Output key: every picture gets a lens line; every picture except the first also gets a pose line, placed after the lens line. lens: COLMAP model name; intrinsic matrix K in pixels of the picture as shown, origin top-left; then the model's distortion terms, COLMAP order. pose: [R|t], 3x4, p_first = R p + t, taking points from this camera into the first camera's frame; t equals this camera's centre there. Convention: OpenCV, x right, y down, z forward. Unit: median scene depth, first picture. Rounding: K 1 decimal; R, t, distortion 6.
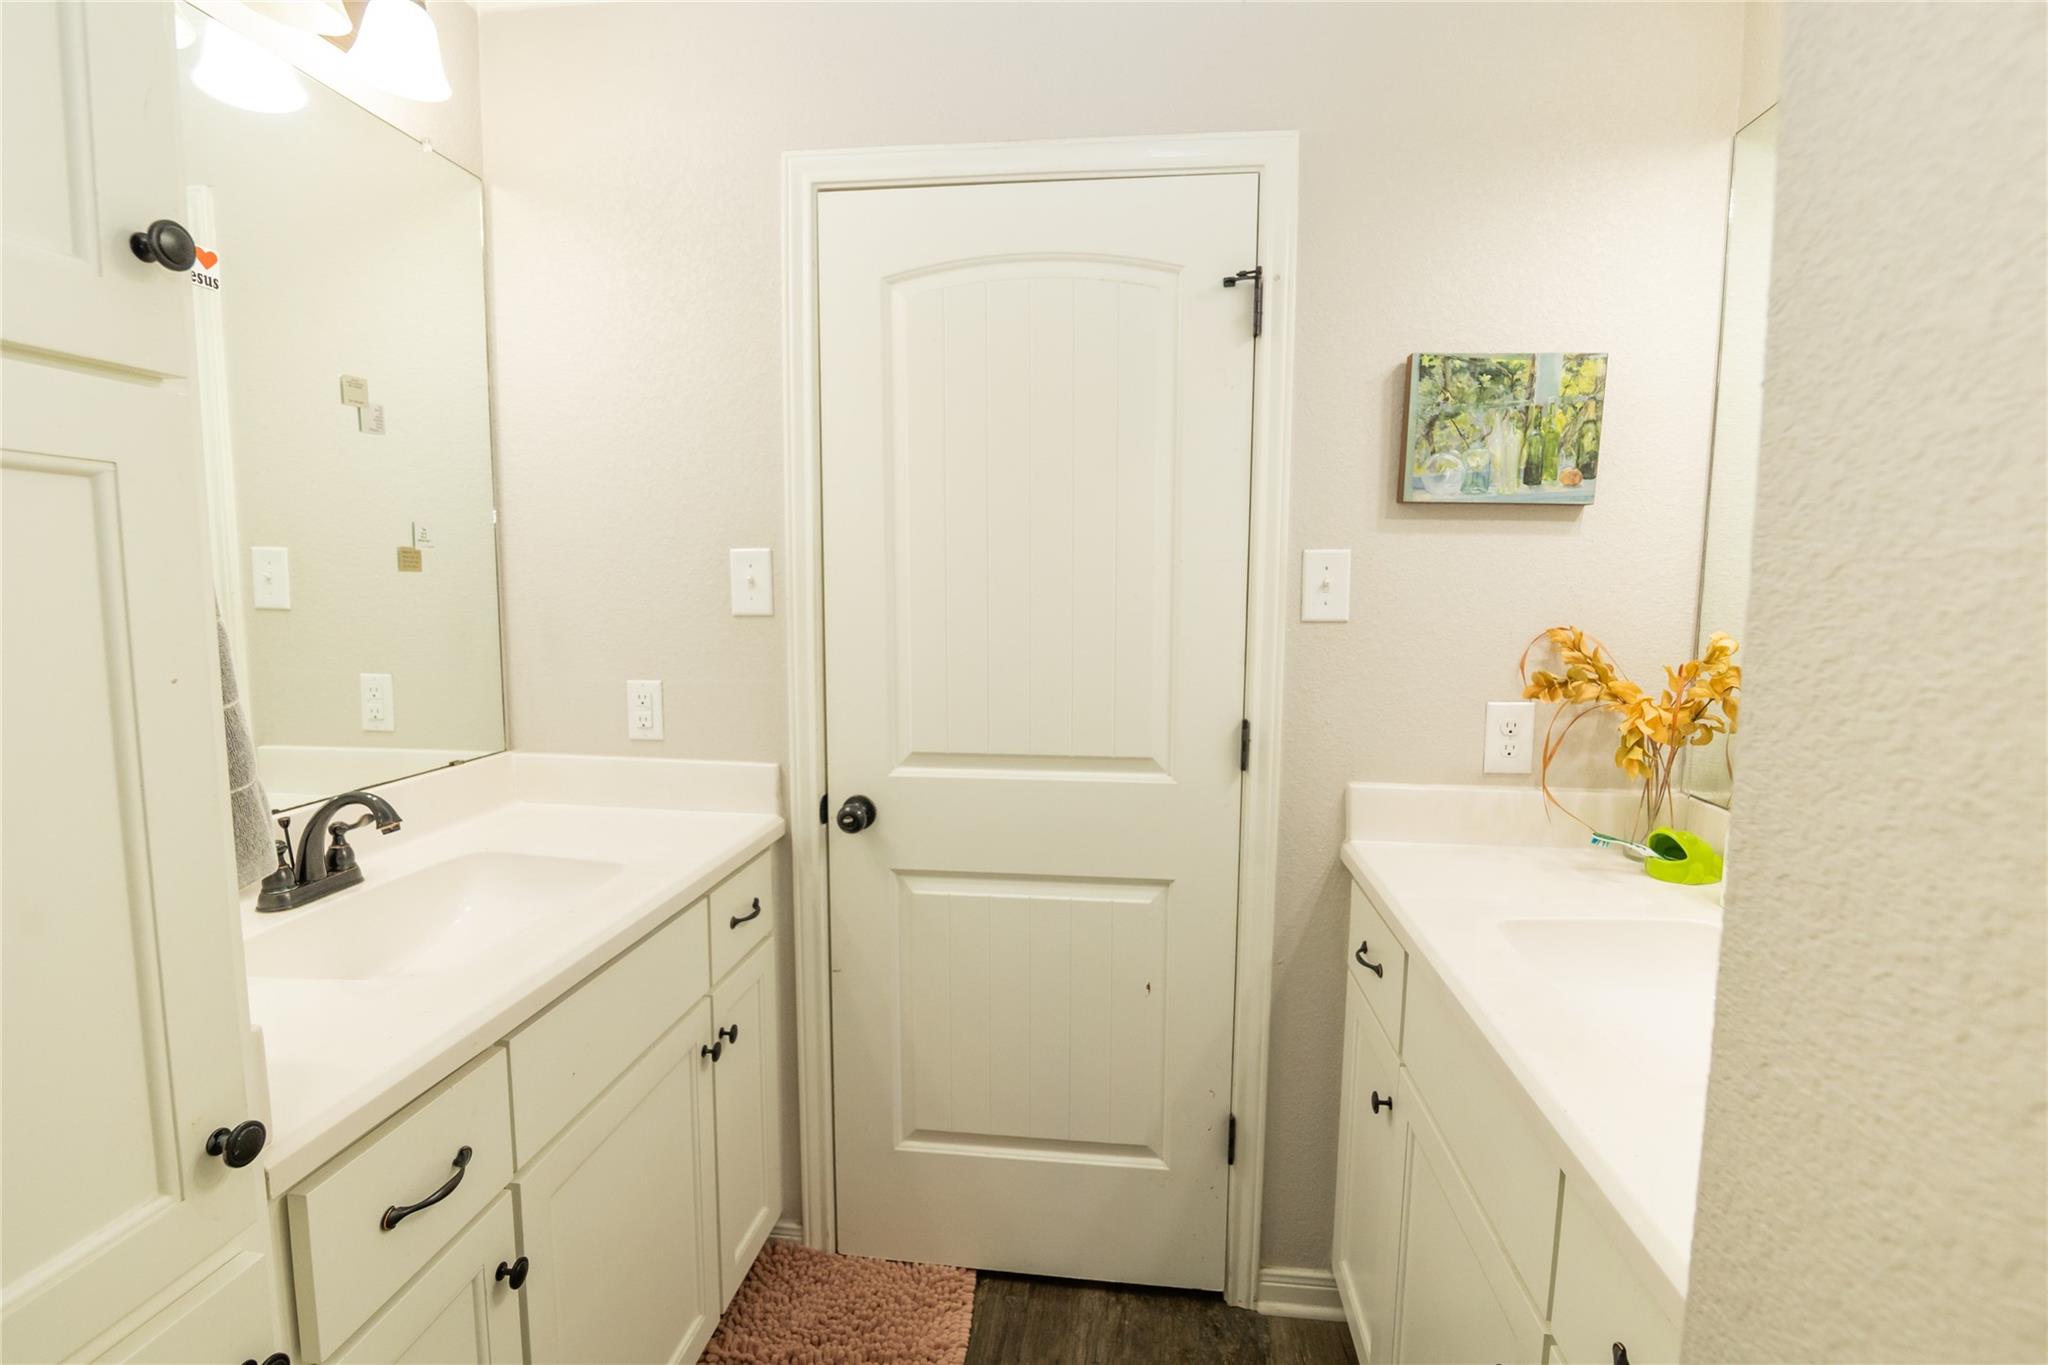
lens RADIAL K [[936.3, 0, 1020.2], [0, 936.3, 677.4], [0, 0, 1]] dist [-0.020519, 0.001100]
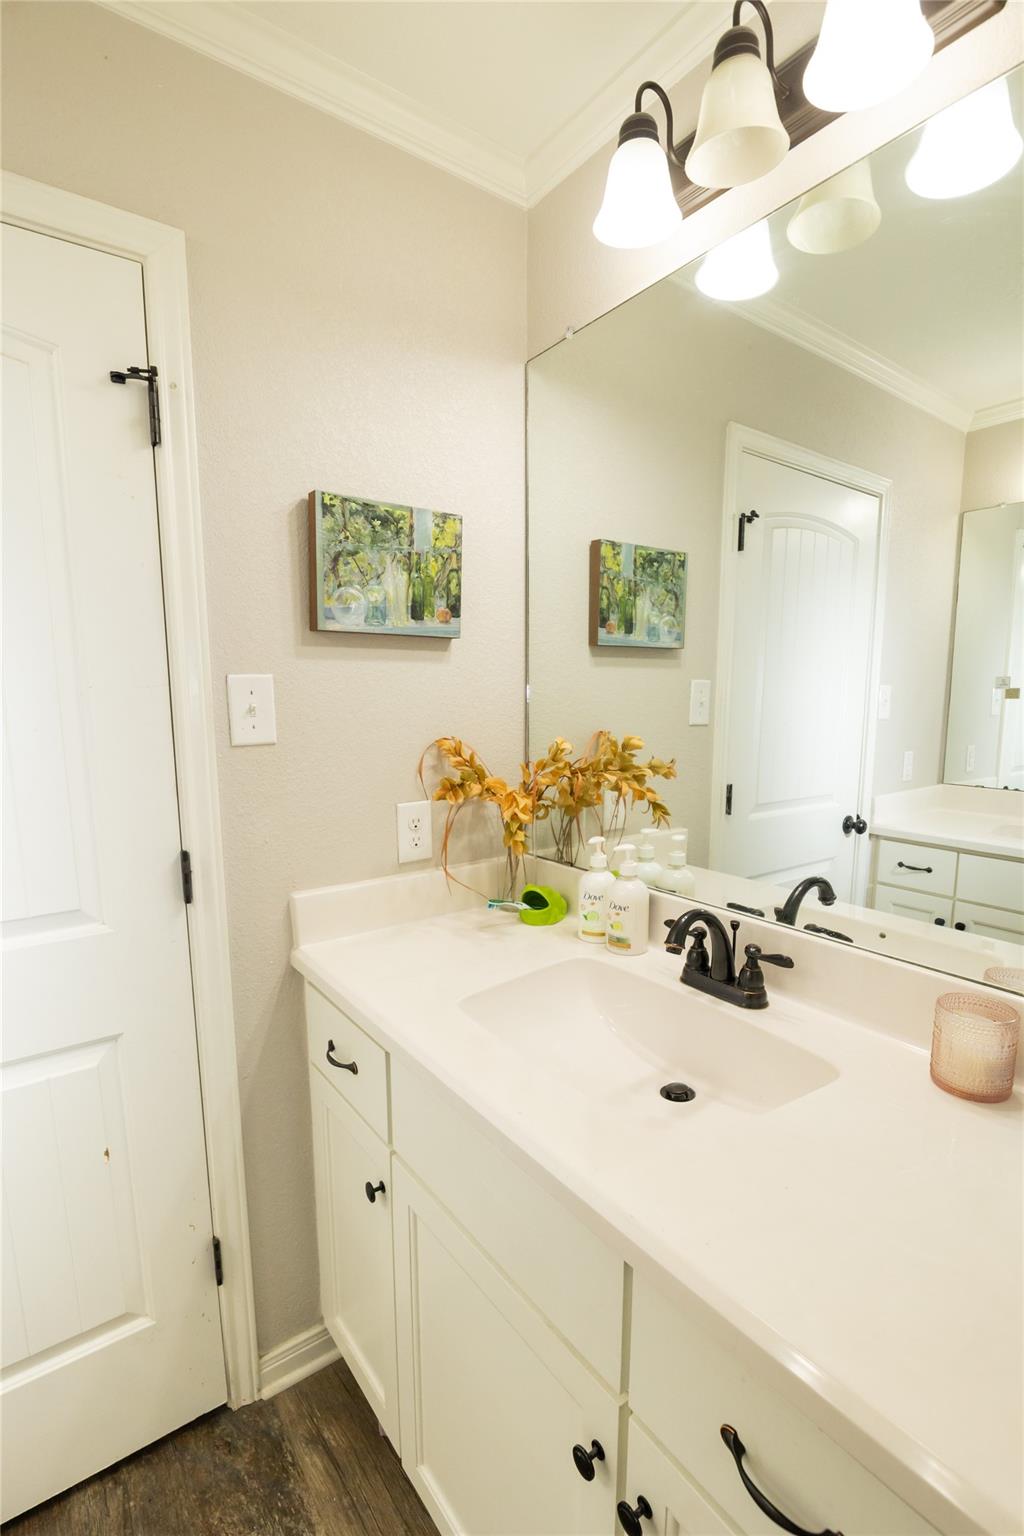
lens RADIAL K [[702.2, 0, 496.0], [0, 702.2, 792.1], [0, 0, 1]] dist [-0.020519, 0.001100]
pose [[0.731689, -0.108562, 0.672939, -0.003467], [0.084496, 0.994067, 0.068495, -0.040367], [-0.676382, 0.006744, 0.736520, 0.267371]]
